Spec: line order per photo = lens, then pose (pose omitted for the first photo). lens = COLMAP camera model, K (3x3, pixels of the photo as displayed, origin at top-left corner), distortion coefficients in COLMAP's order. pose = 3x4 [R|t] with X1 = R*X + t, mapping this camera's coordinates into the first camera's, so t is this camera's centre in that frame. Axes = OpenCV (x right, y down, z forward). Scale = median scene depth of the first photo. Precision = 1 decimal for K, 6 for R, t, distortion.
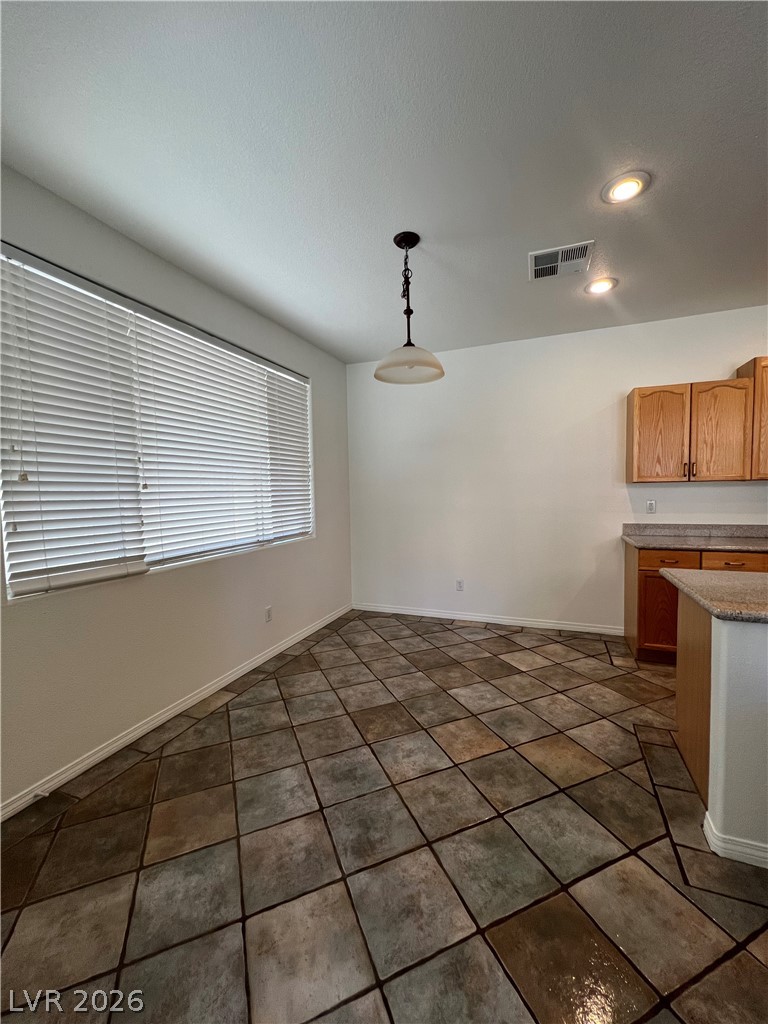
lens RADIAL K [[411.4, 0, 386.1], [0, 411.4, 515.5], [0, 0, 1]] dist [-0.003178, 0.001630]
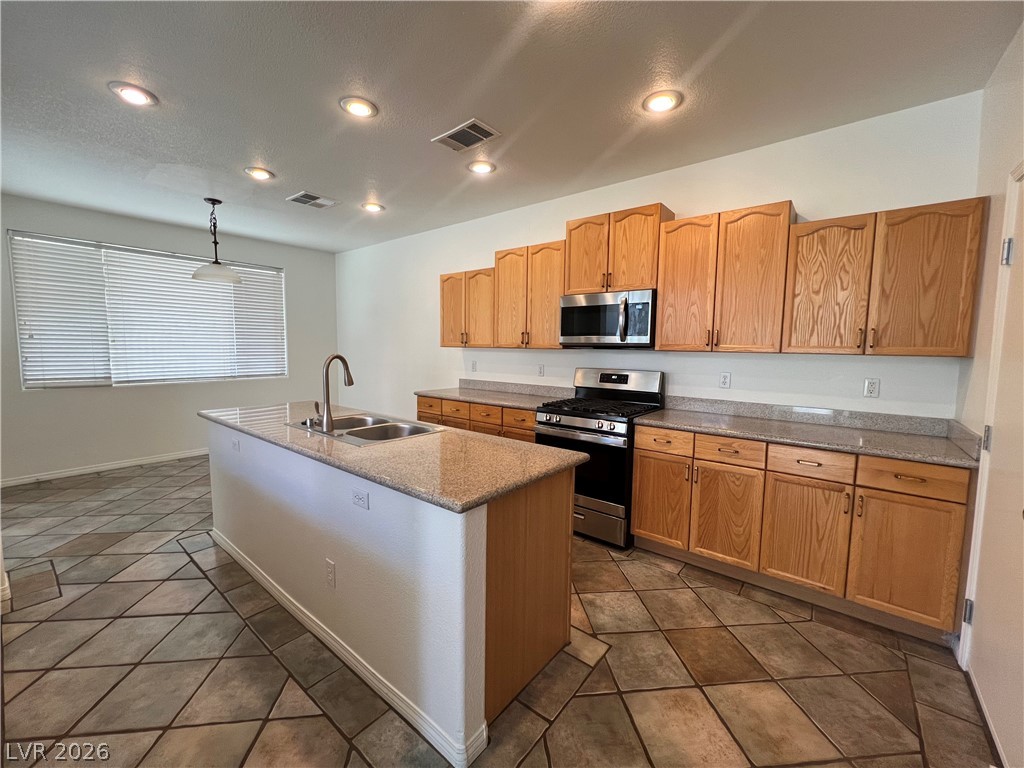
lens RADIAL K [[411.4, 0, 509.2], [0, 411.4, 384.5], [0, 0, 1]] dist [-0.003178, 0.001630]
pose [[0.953573, 0.057737, -0.295577, 1.800288], [-0.047649, 0.998013, 0.041226, -0.036927], [0.297370, -0.025228, 0.954429, -0.290122]]
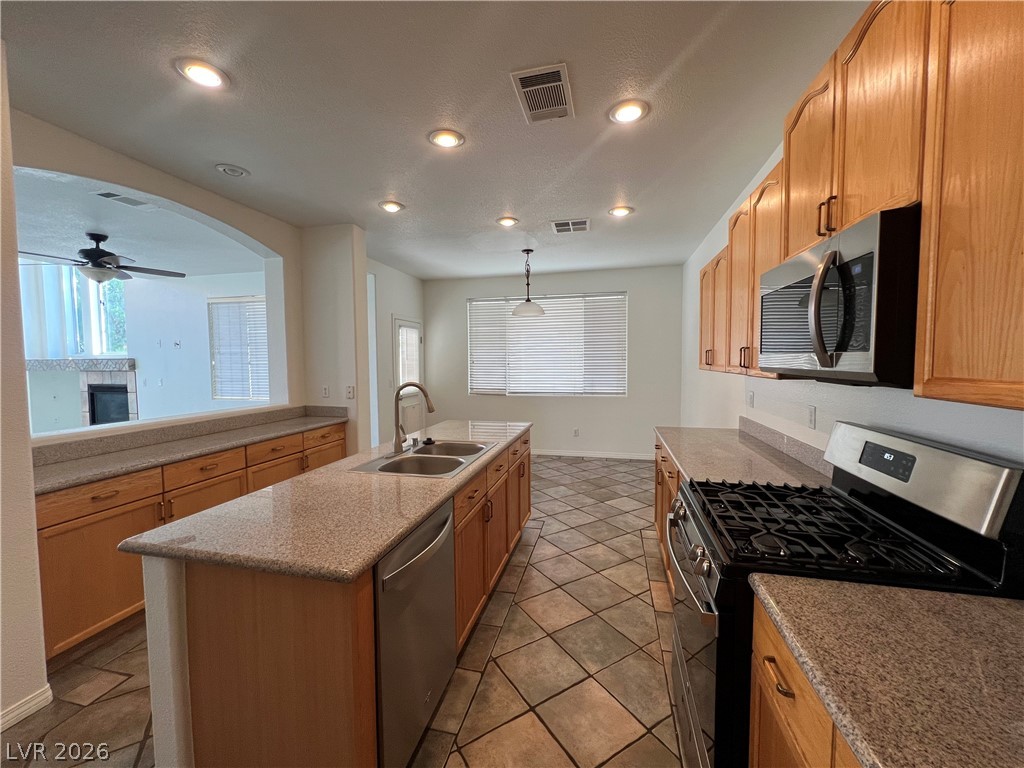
lens RADIAL K [[411.4, 0, 520.6], [0, 411.4, 380.9], [0, 0, 1]] dist [-0.003178, 0.001630]
pose [[0.166516, 0.069119, -0.983613, 2.192893], [-0.054054, 0.996680, 0.060887, -0.132531], [0.984556, 0.043030, 0.169699, 0.637308]]
